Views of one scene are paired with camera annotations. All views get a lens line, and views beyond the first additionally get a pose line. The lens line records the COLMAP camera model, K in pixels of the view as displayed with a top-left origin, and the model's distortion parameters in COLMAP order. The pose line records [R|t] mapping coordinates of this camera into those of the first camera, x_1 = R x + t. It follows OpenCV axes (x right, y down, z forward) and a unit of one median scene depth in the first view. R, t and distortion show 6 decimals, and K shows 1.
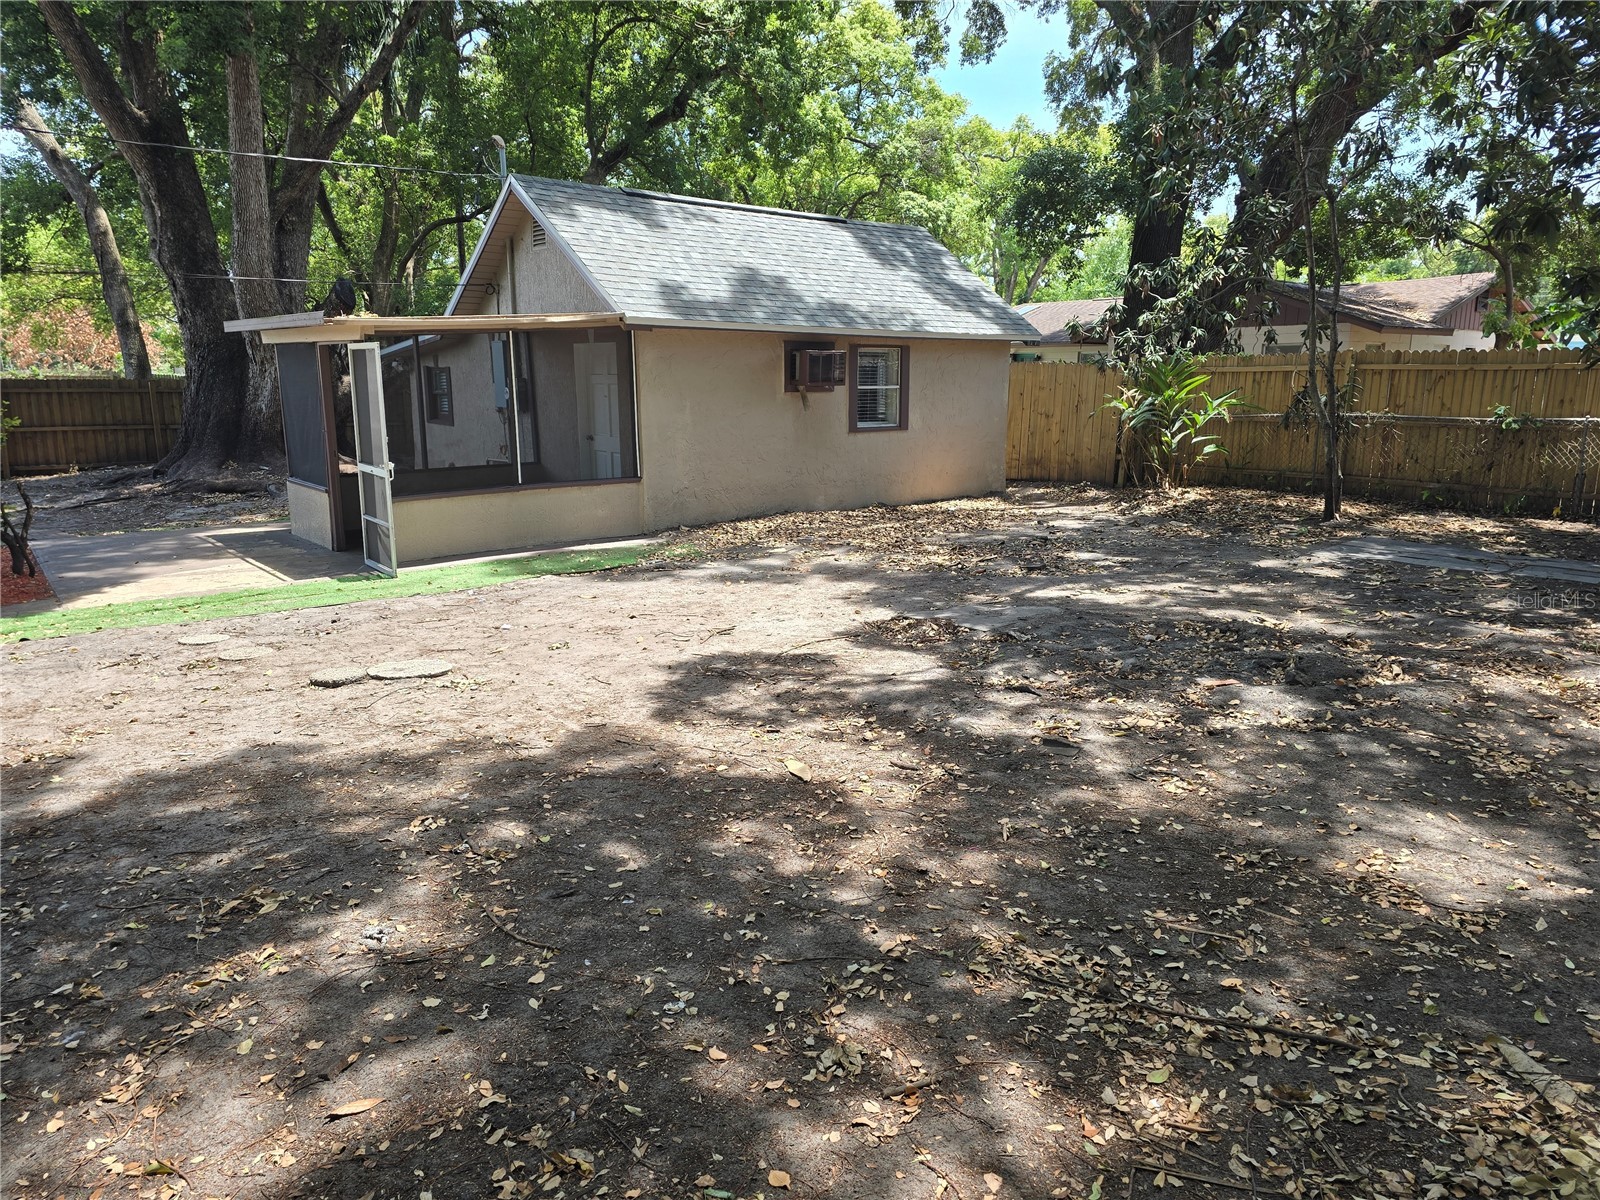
lens RADIAL K [[1118.5, 0, 798.9], [0, 1118.5, 581.7], [0, 0, 1]] dist [0.072447, -0.038705]
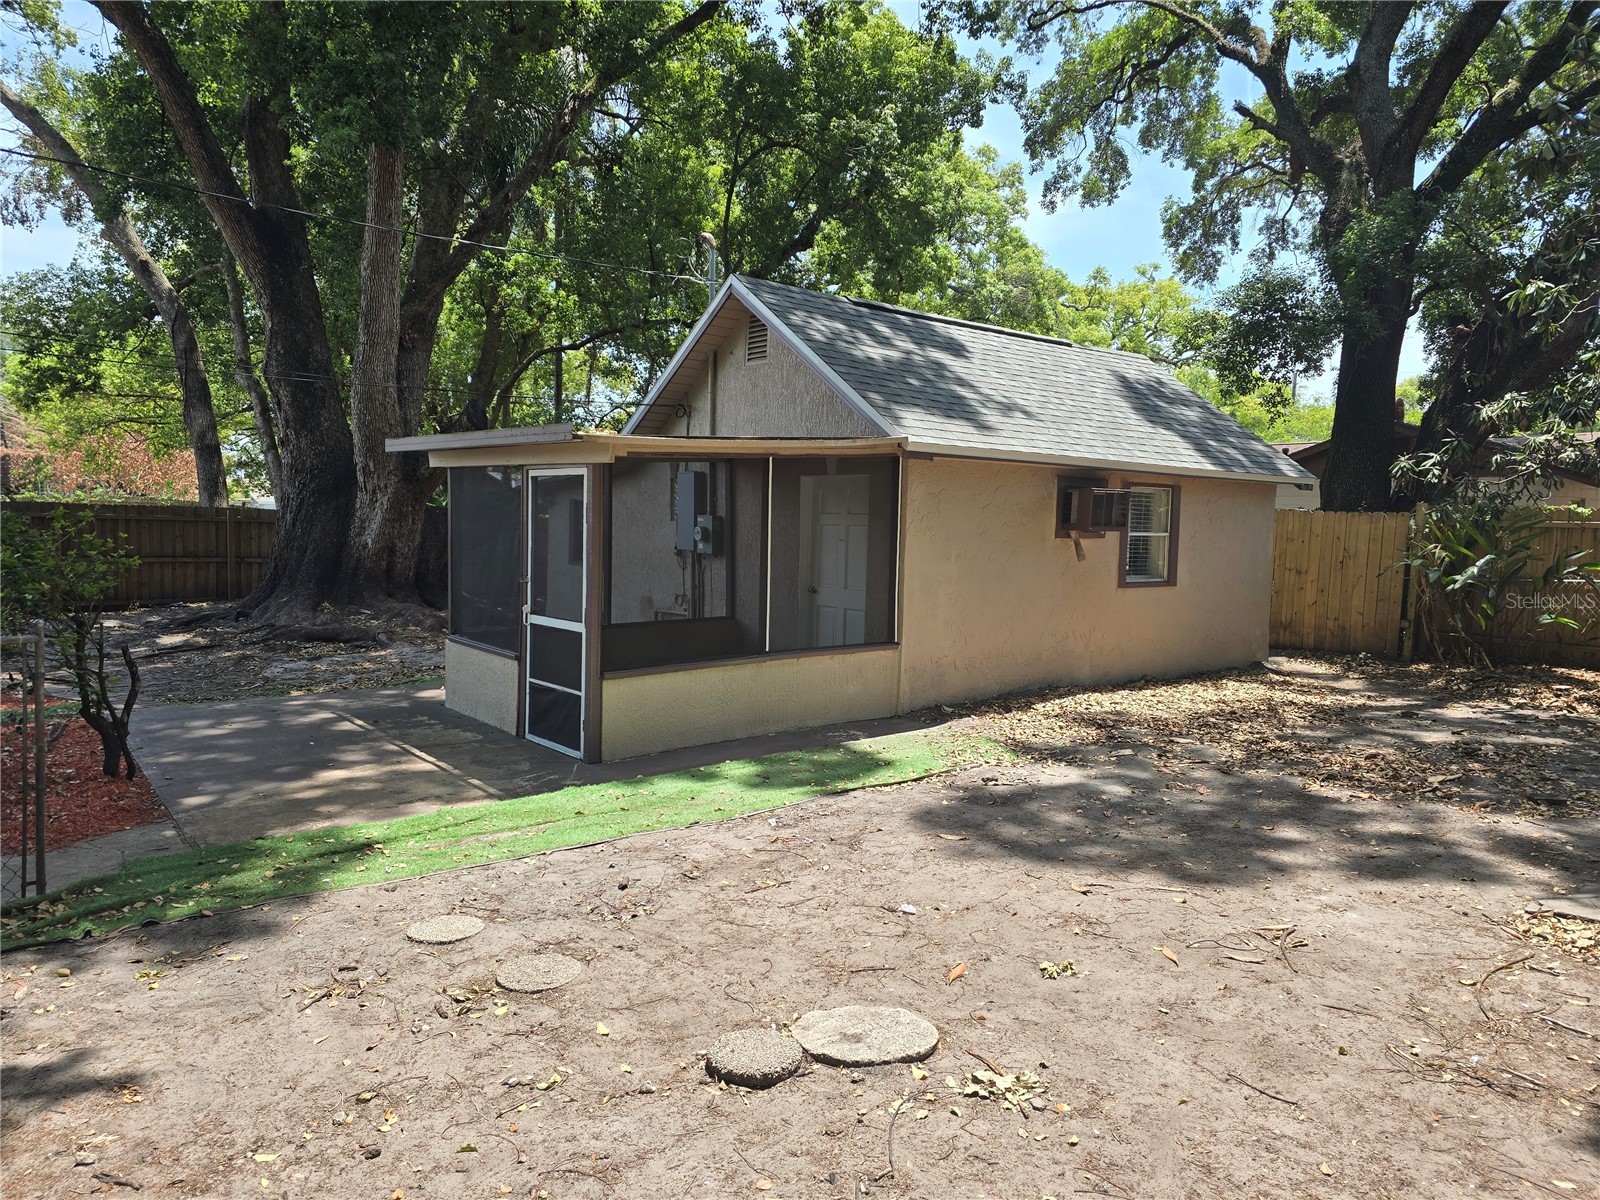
lens RADIAL K [[1062.8, 0, 795.6], [0, 1062.8, 578.9], [0, 0, 1]] dist [0.111101, -0.107662]
pose [[0.999672, 0.021494, 0.013944, -0.172928], [-0.019659, 0.992512, -0.120557, -0.035321], [-0.016431, 0.120243, 0.992609, 0.196297]]
